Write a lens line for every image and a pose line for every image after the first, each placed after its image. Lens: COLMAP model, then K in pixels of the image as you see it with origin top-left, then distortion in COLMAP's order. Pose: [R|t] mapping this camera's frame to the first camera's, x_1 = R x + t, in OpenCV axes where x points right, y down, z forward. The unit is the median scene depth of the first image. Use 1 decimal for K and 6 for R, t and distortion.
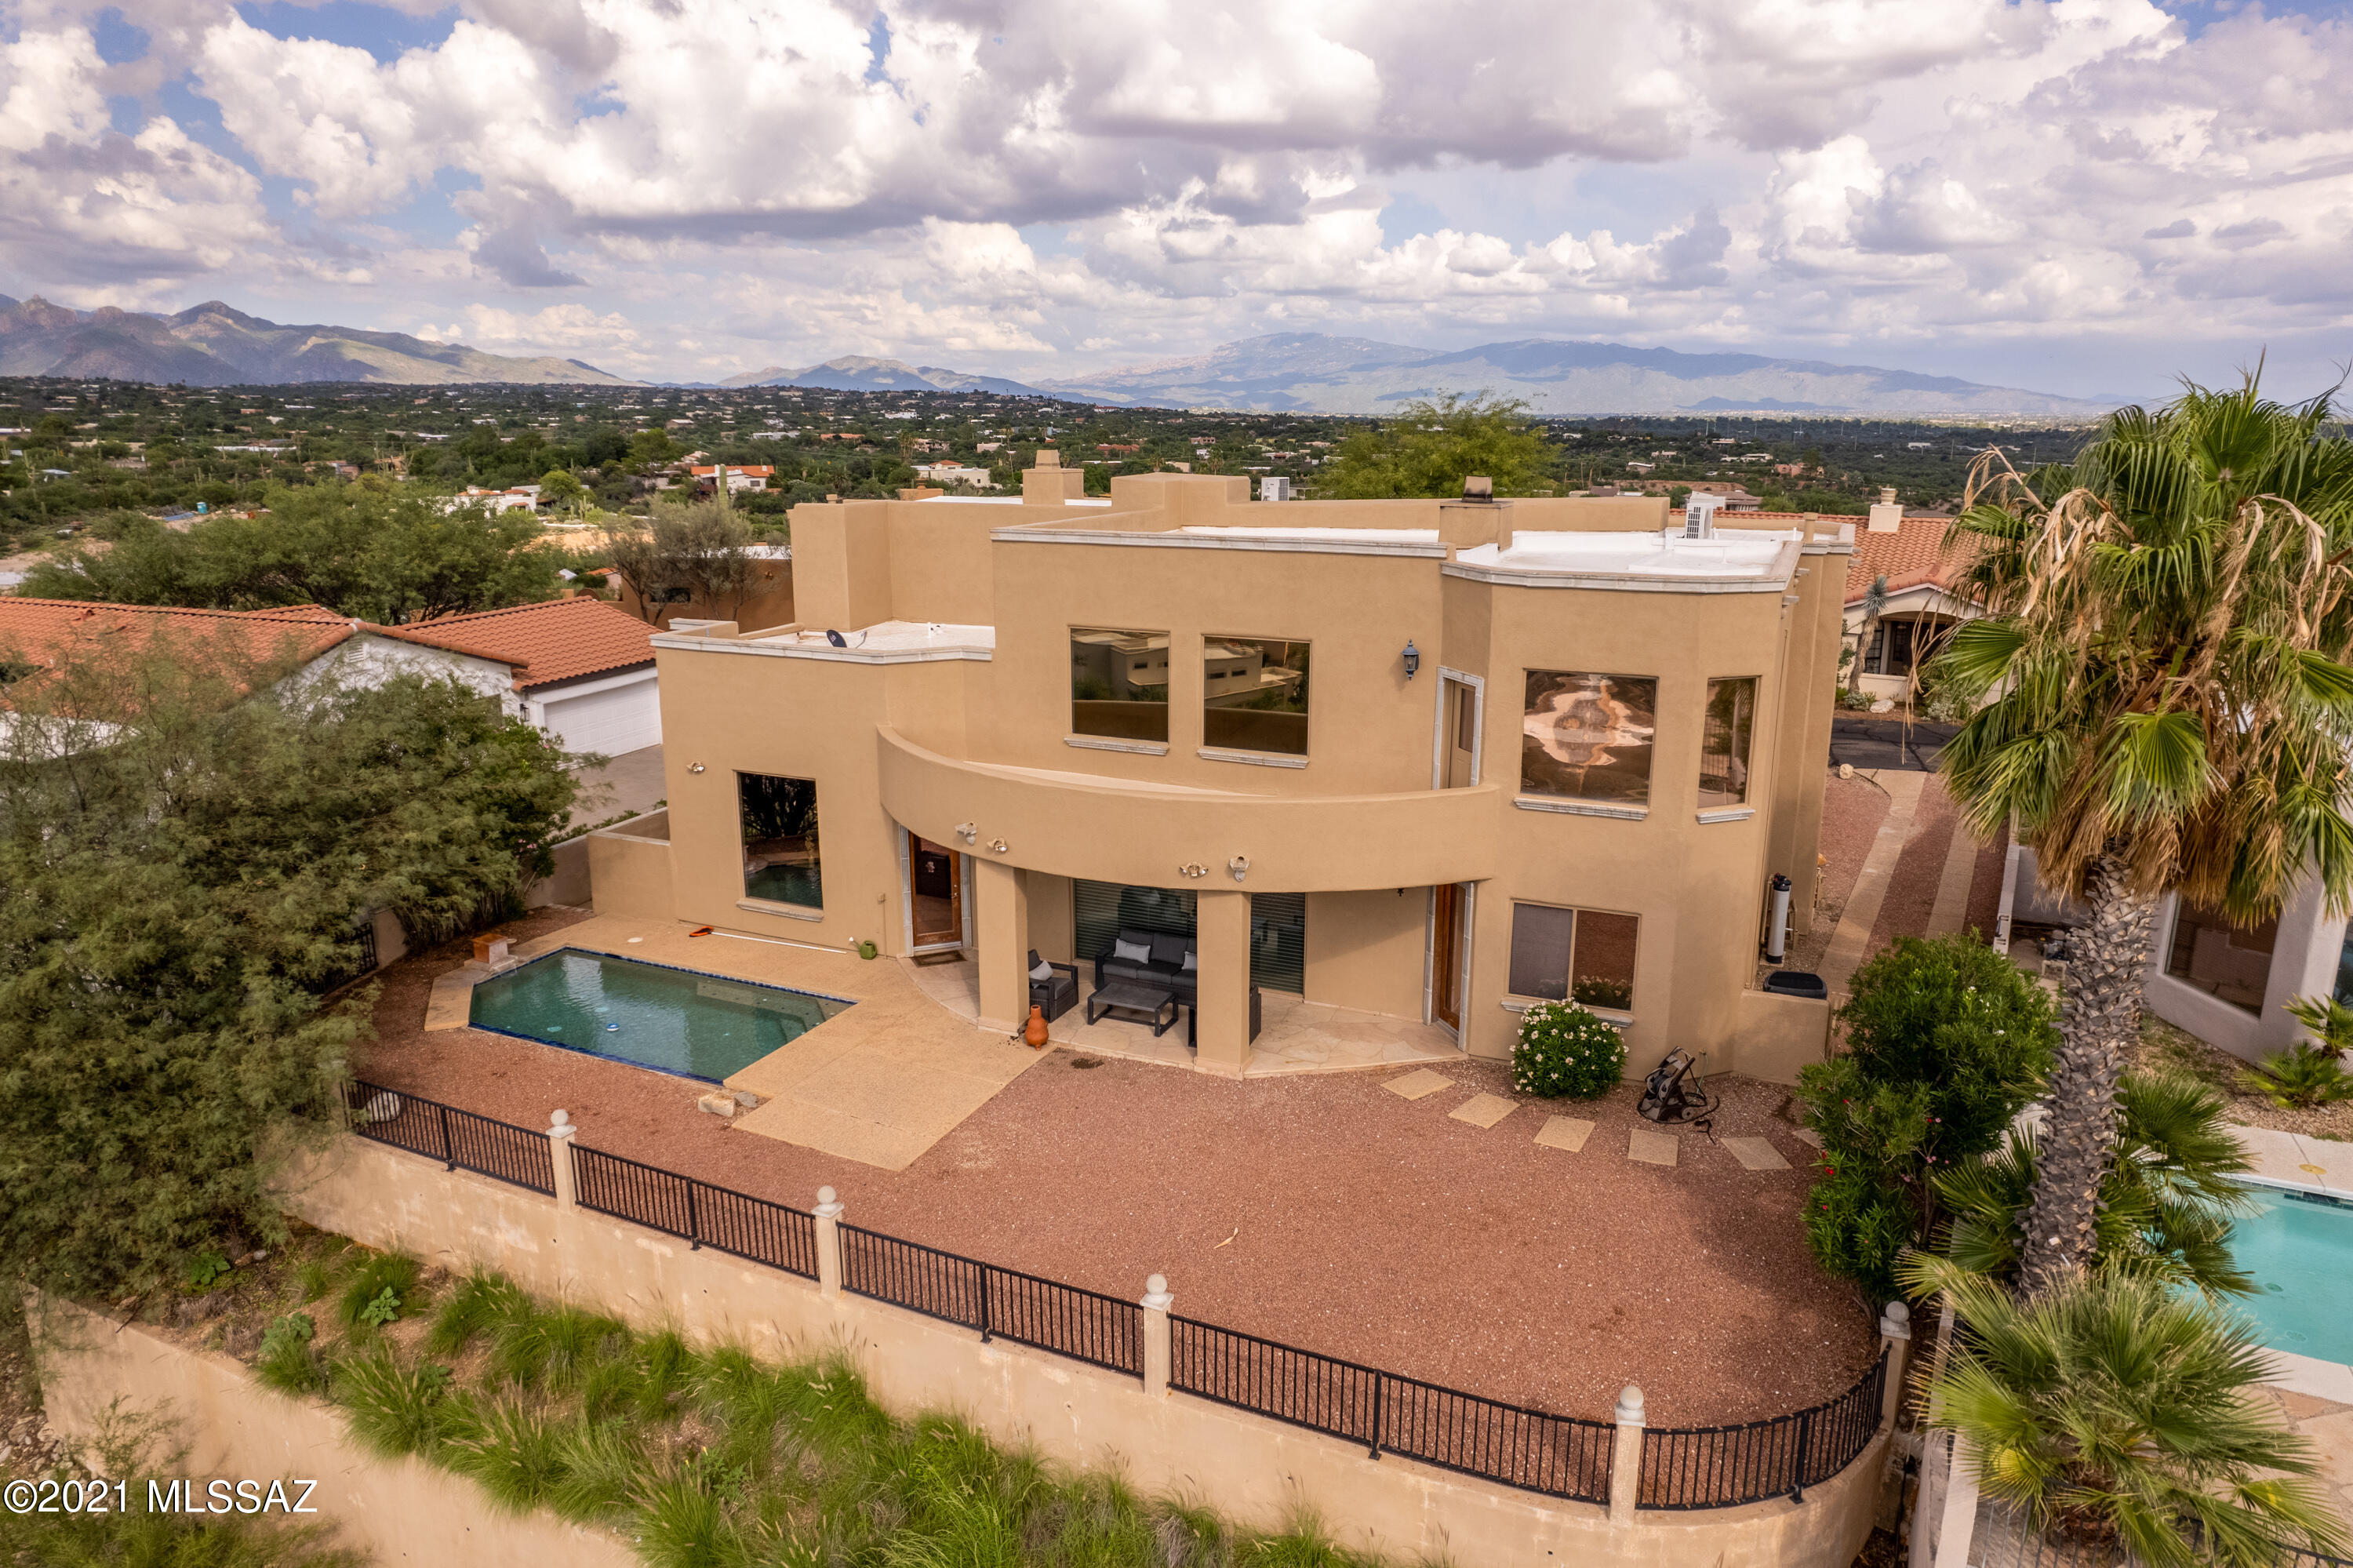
lens RADIAL K [[1509.1, 0, 1199.2], [0, 1509.1, 777.5], [0, 0, 1]] dist [-0.078994, 0.067526]
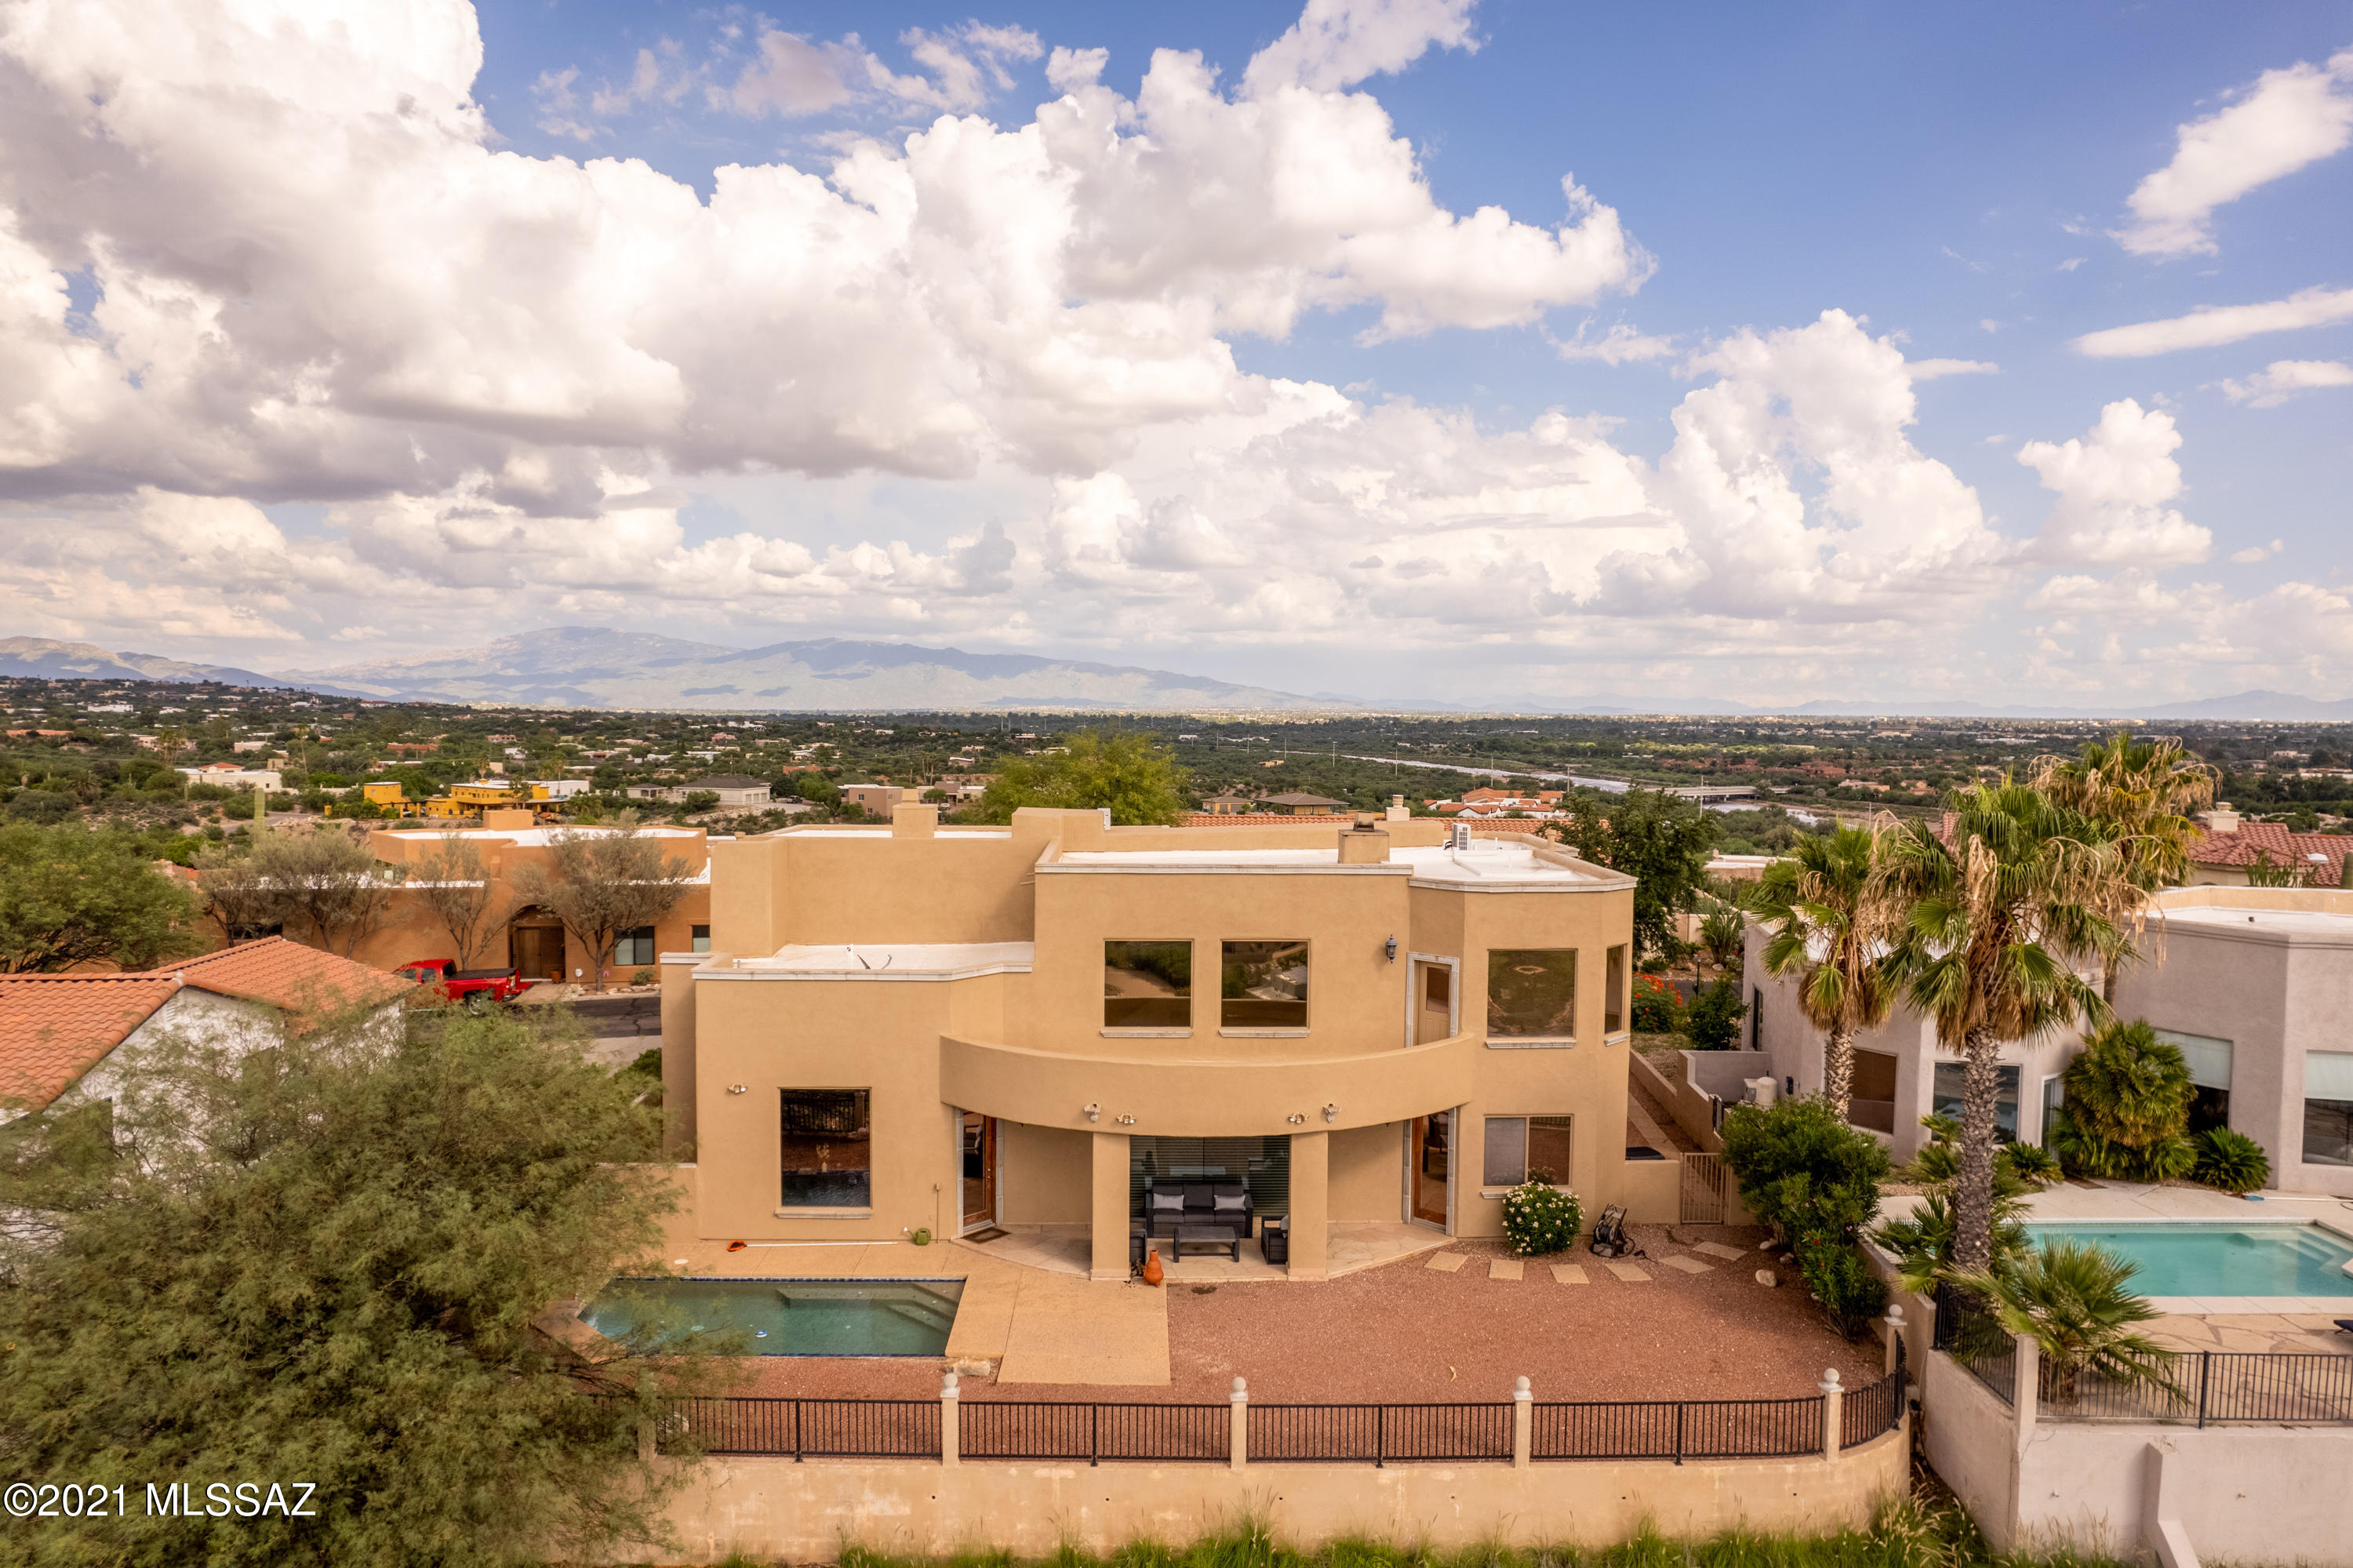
lens RADIAL K [[1509.1, 0, 1199.2], [0, 1509.1, 777.5], [0, 0, 1]] dist [-0.078994, 0.067526]
pose [[0.899570, -0.011413, 0.436627, -0.608484], [0.095091, 0.980797, -0.170277, -0.013952], [-0.426299, 0.194696, 0.883381, -0.166645]]
